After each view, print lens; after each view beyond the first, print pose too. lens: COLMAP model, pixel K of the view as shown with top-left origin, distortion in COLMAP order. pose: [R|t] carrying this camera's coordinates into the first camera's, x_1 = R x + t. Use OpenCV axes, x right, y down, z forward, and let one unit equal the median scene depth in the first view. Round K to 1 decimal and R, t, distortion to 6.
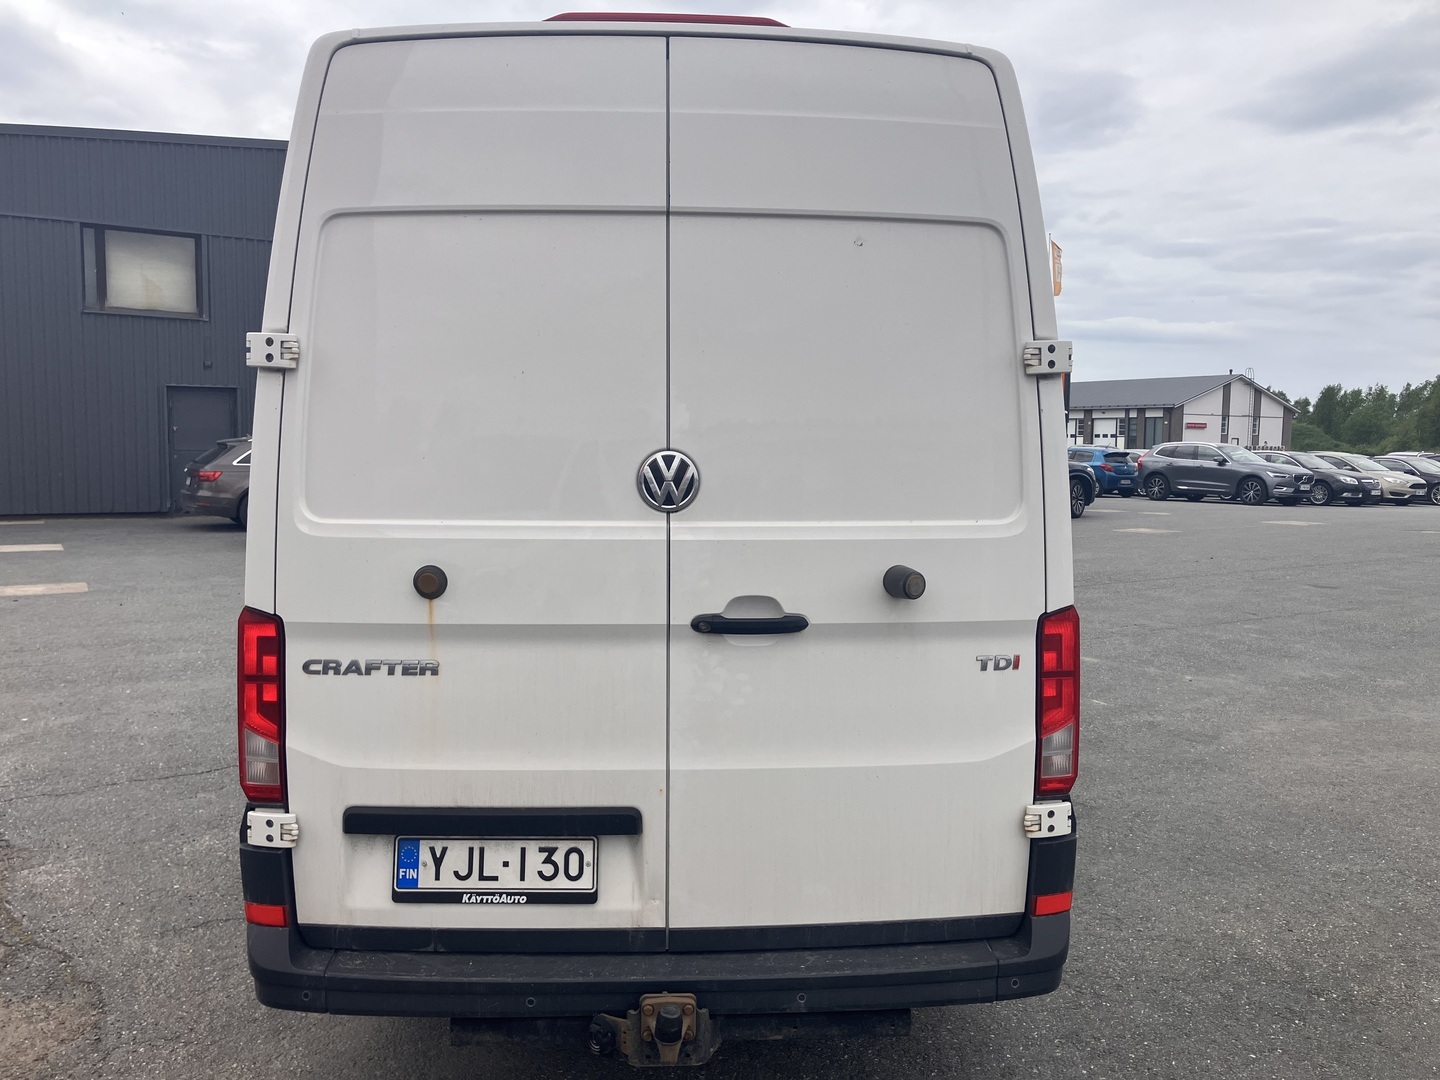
lens RADIAL K [[1186.2, 0, 715.2], [0, 1186.2, 544.8], [0, 0, 1]] dist [0.035059, -0.035964]
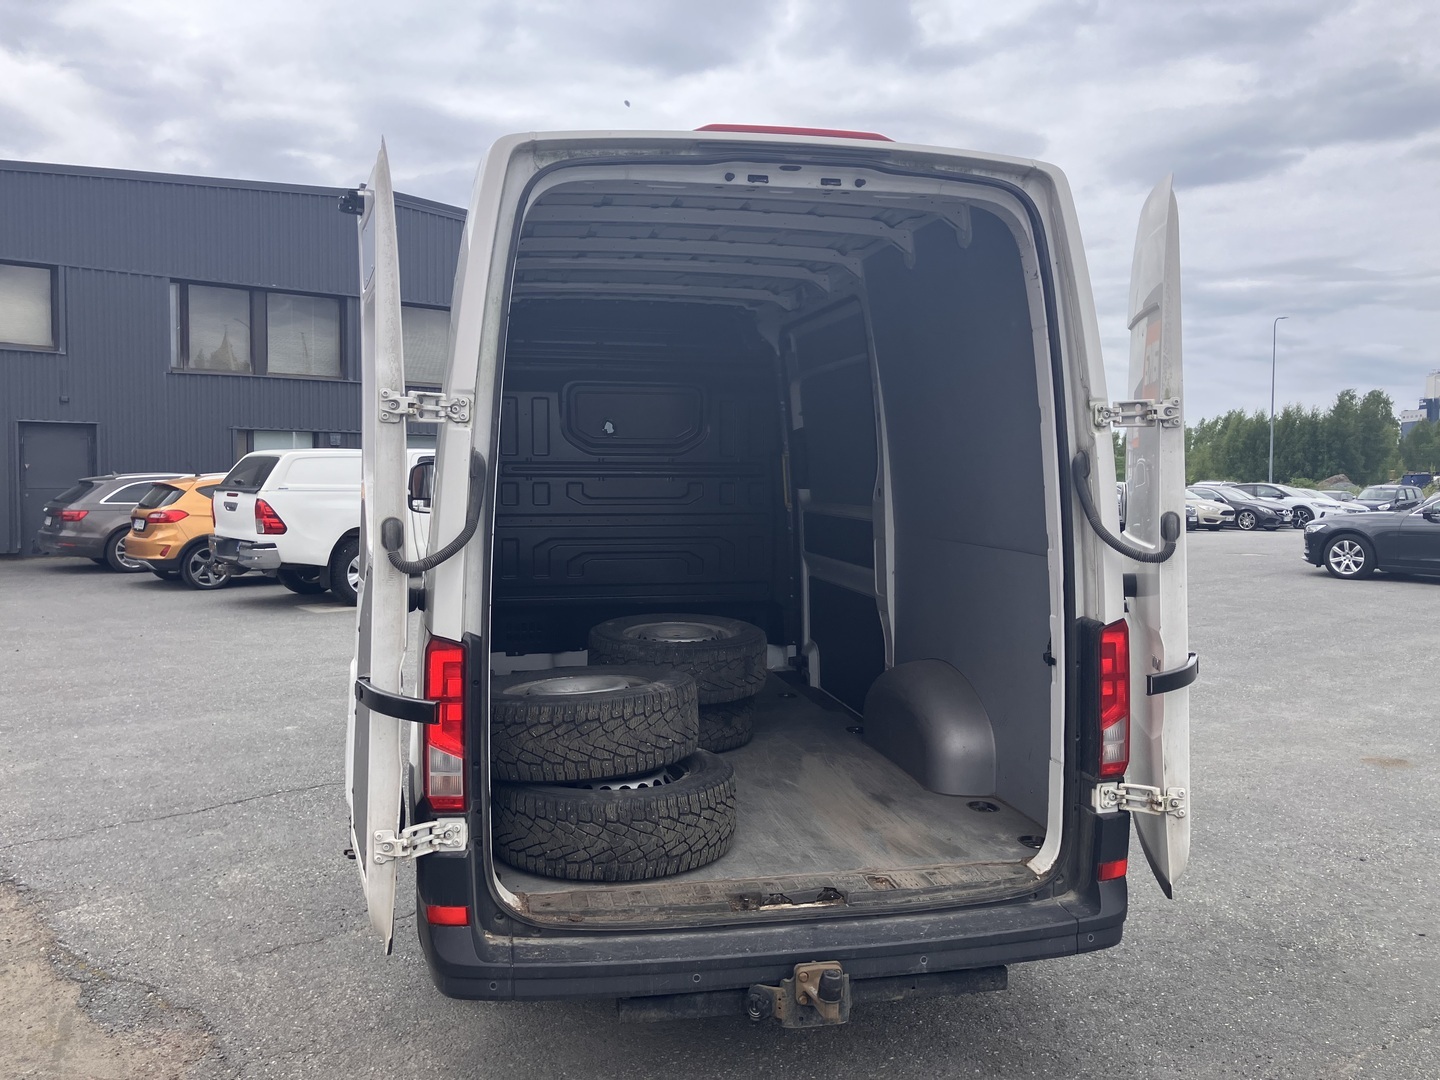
lens RADIAL K [[1186.2, 0, 717.7], [0, 1186.2, 524.5], [0, 0, 1]] dist [0.035059, -0.035964]
pose [[0.989991, -0.011606, 0.140653, -0.213375], [0.017813, 0.998918, -0.042952, 0.000549], [-0.140003, 0.045028, 0.989127, -0.107781]]
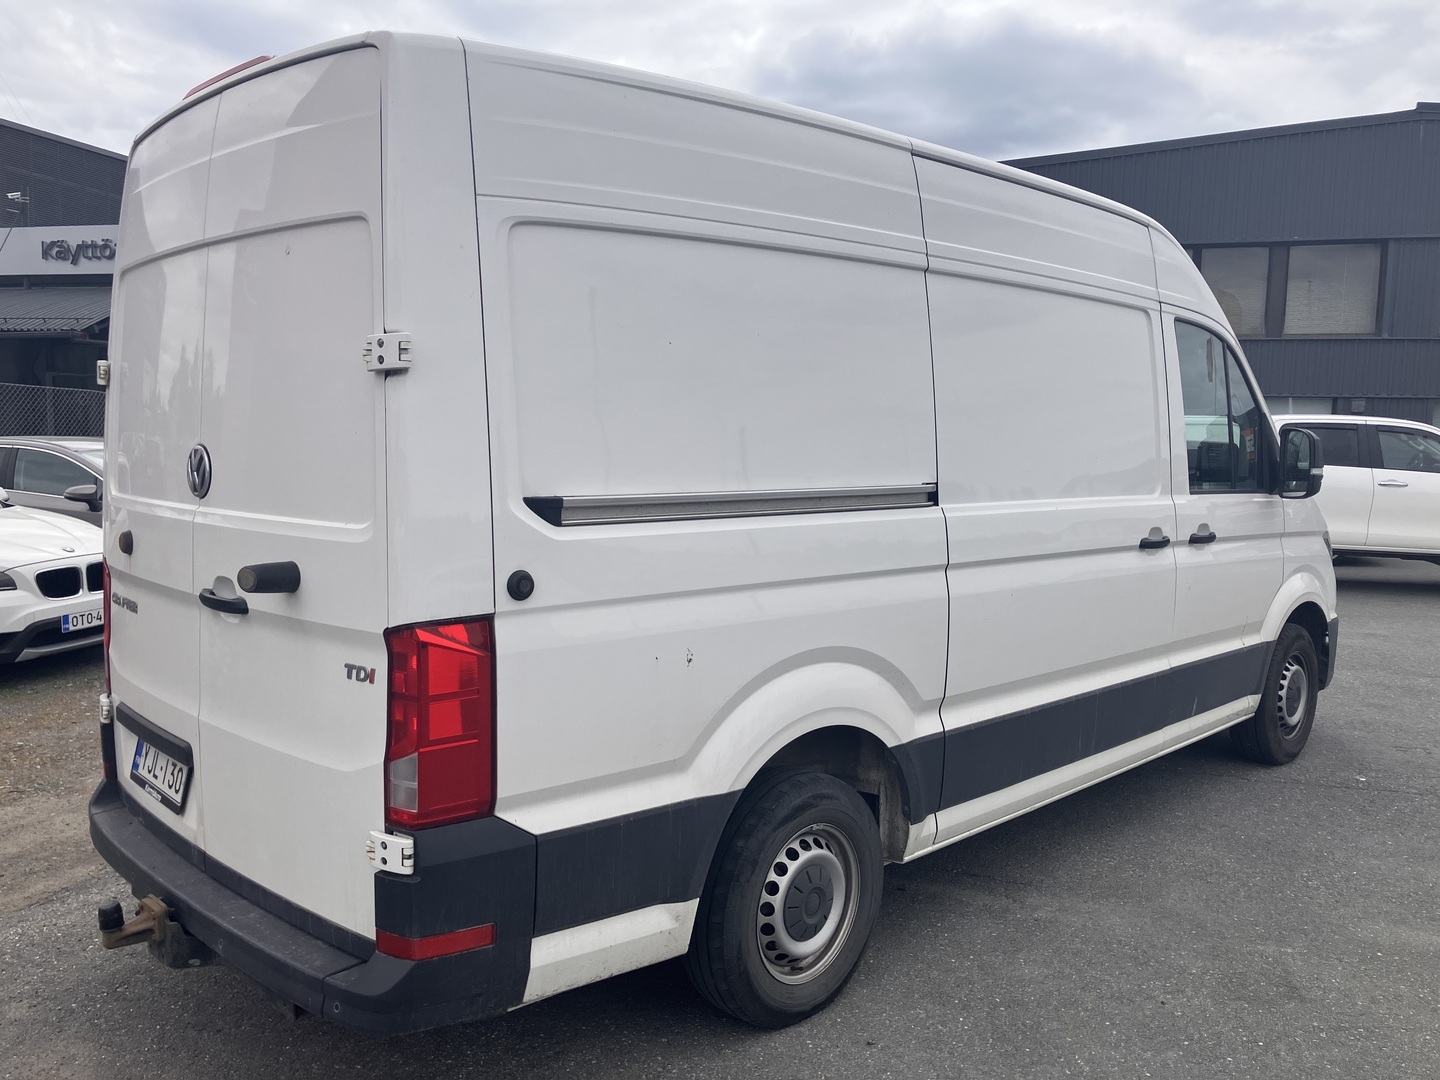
lens RADIAL K [[1186.2, 0, 710.5], [0, 1186.2, 542.5], [0, 0, 1]] dist [0.035059, -0.035964]
pose [[0.661719, 0.073514, -0.746139, 0.881415], [-0.077951, 0.996534, 0.029053, -0.043185], [0.745689, 0.038937, 0.665156, 0.442539]]
